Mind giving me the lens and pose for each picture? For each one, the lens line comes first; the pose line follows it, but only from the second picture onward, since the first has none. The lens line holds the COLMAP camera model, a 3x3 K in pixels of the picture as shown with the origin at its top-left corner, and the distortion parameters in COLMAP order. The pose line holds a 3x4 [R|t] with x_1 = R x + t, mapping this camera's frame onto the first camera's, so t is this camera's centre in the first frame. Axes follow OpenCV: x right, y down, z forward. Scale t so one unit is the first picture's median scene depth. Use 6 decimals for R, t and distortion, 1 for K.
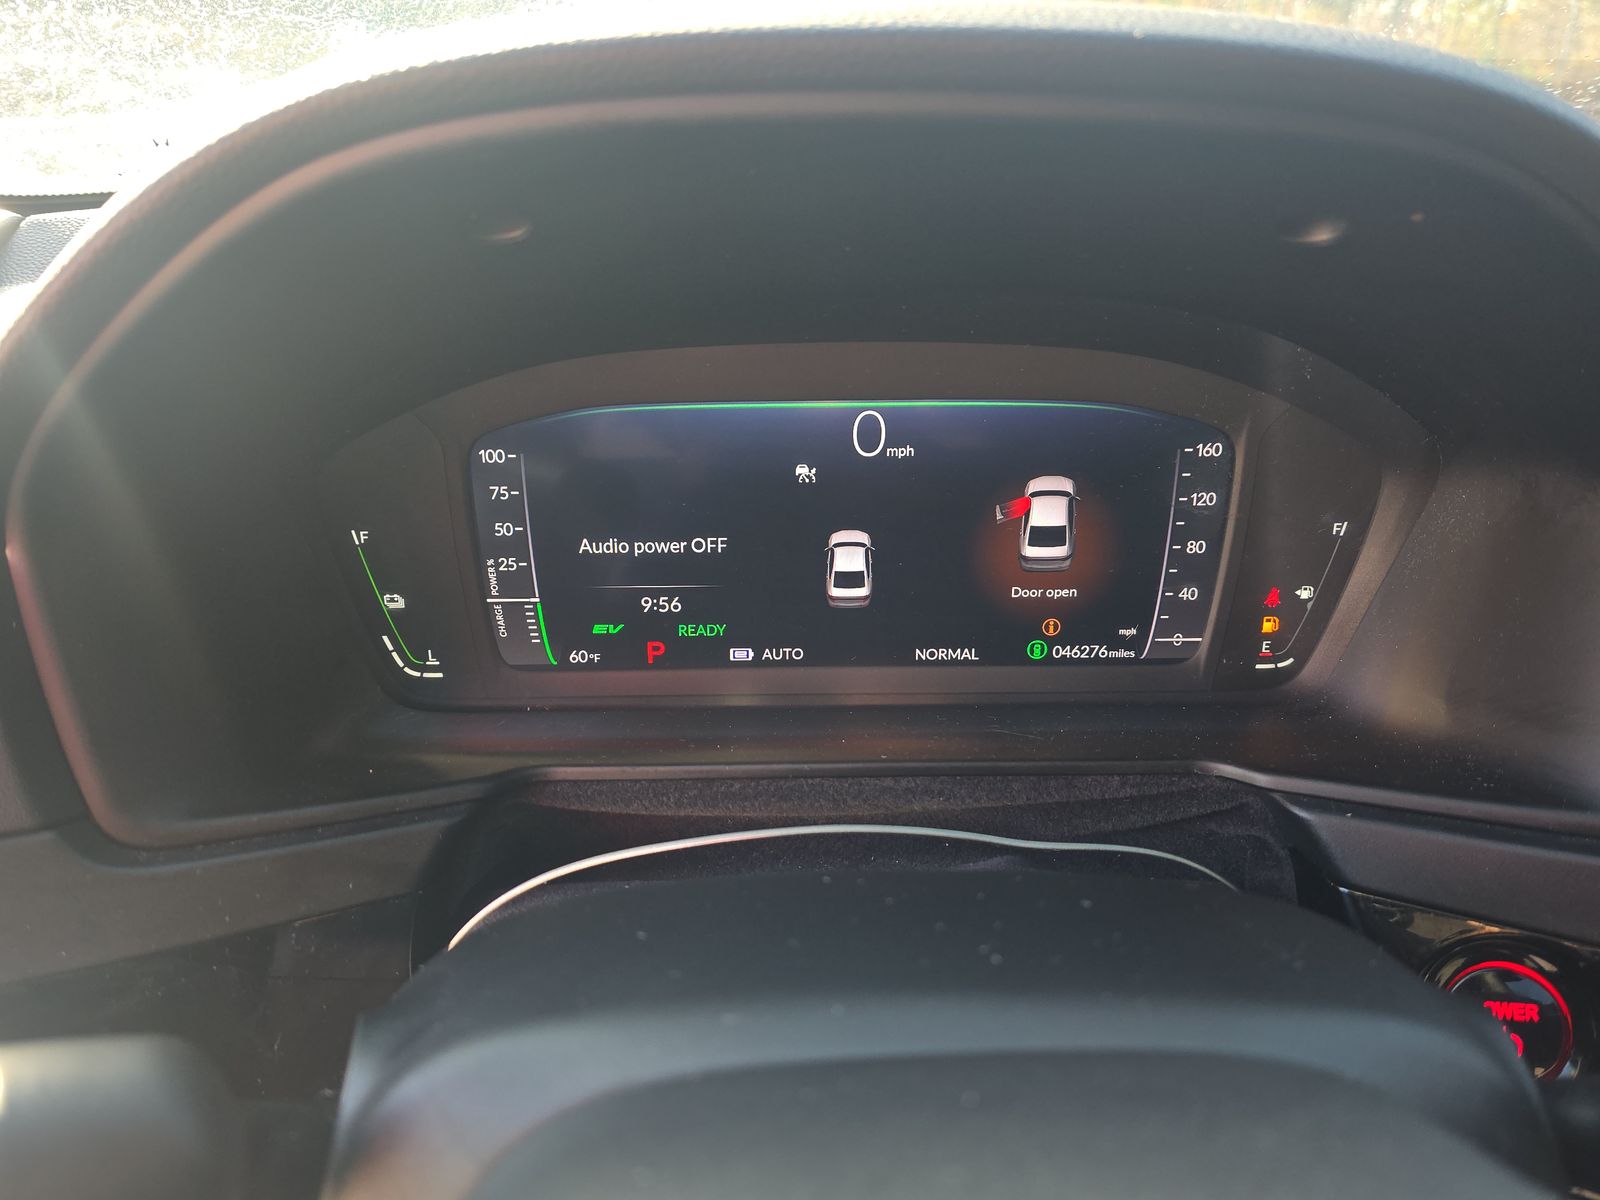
lens RADIAL K [[1079.5, 0, 796.3], [0, 1079.5, 588.3], [0, 0, 1]] dist [0.021729, -0.028039]
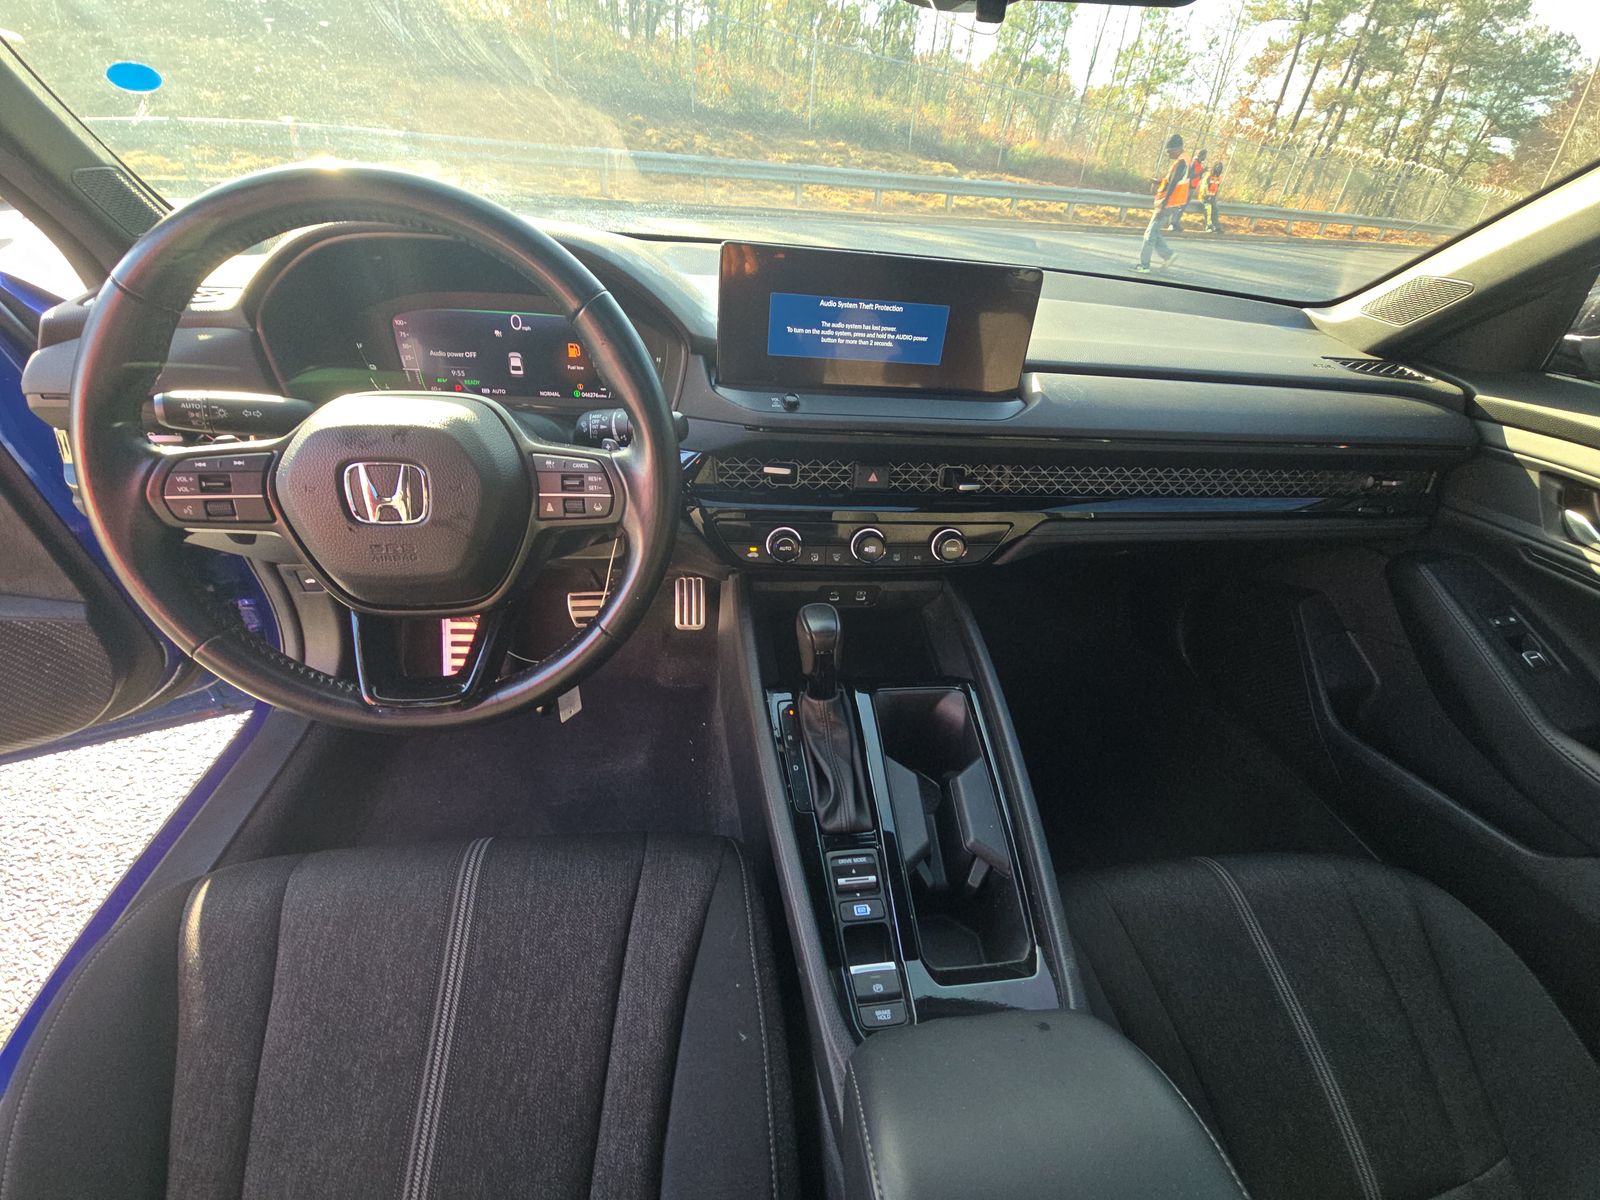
lens RADIAL K [[638.0, 0, 802.9], [0, 638.0, 602.3], [0, 0, 1]] dist [-0.000134, -0.000511]
pose [[0.989376, 0.001284, 0.145374, 0.663592], [-0.029345, 0.981142, 0.191046, 0.310384], [-0.142387, -0.193283, 0.970756, -1.258481]]
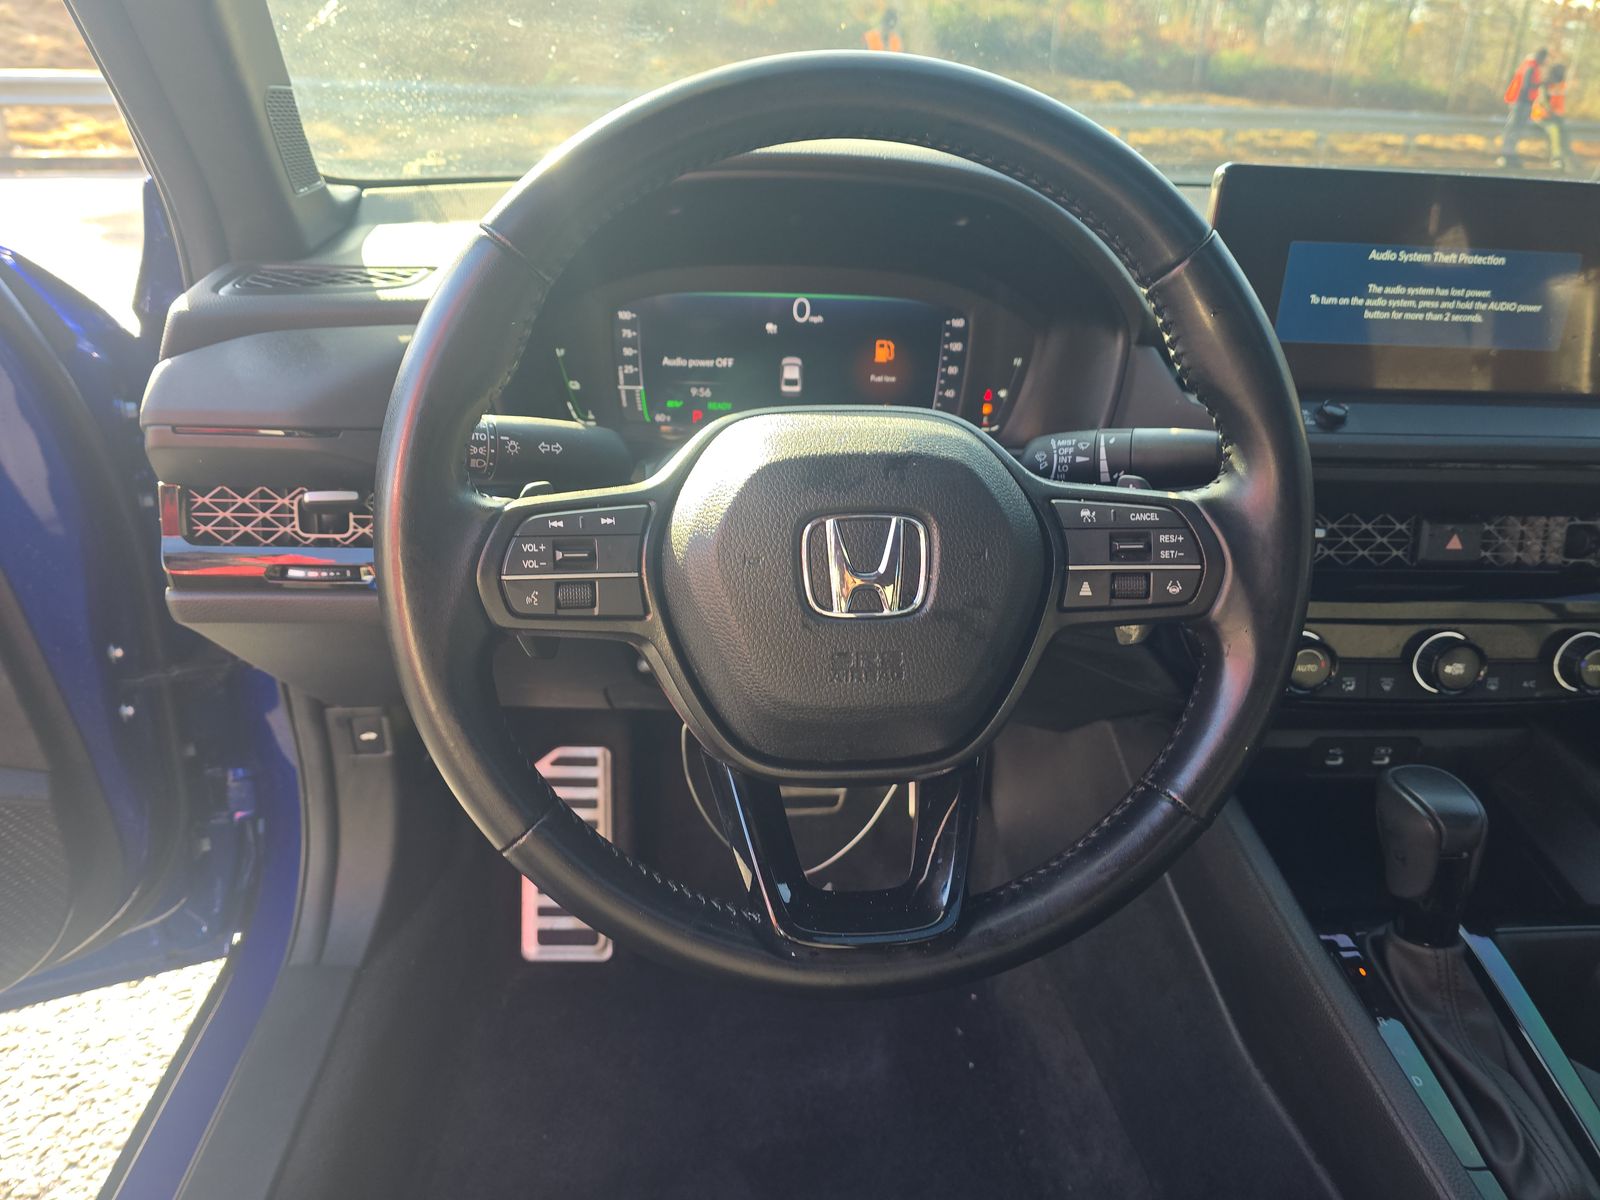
lens RADIAL K [[1079.5, 0, 795.4], [0, 1079.5, 614.6], [0, 0, 1]] dist [0.021729, -0.028039]
pose [[0.997414, 0.010434, 0.071102, -0.088254], [-0.012972, 0.999292, 0.035326, 0.373621], [-0.070683, -0.036157, 0.996843, -1.127093]]
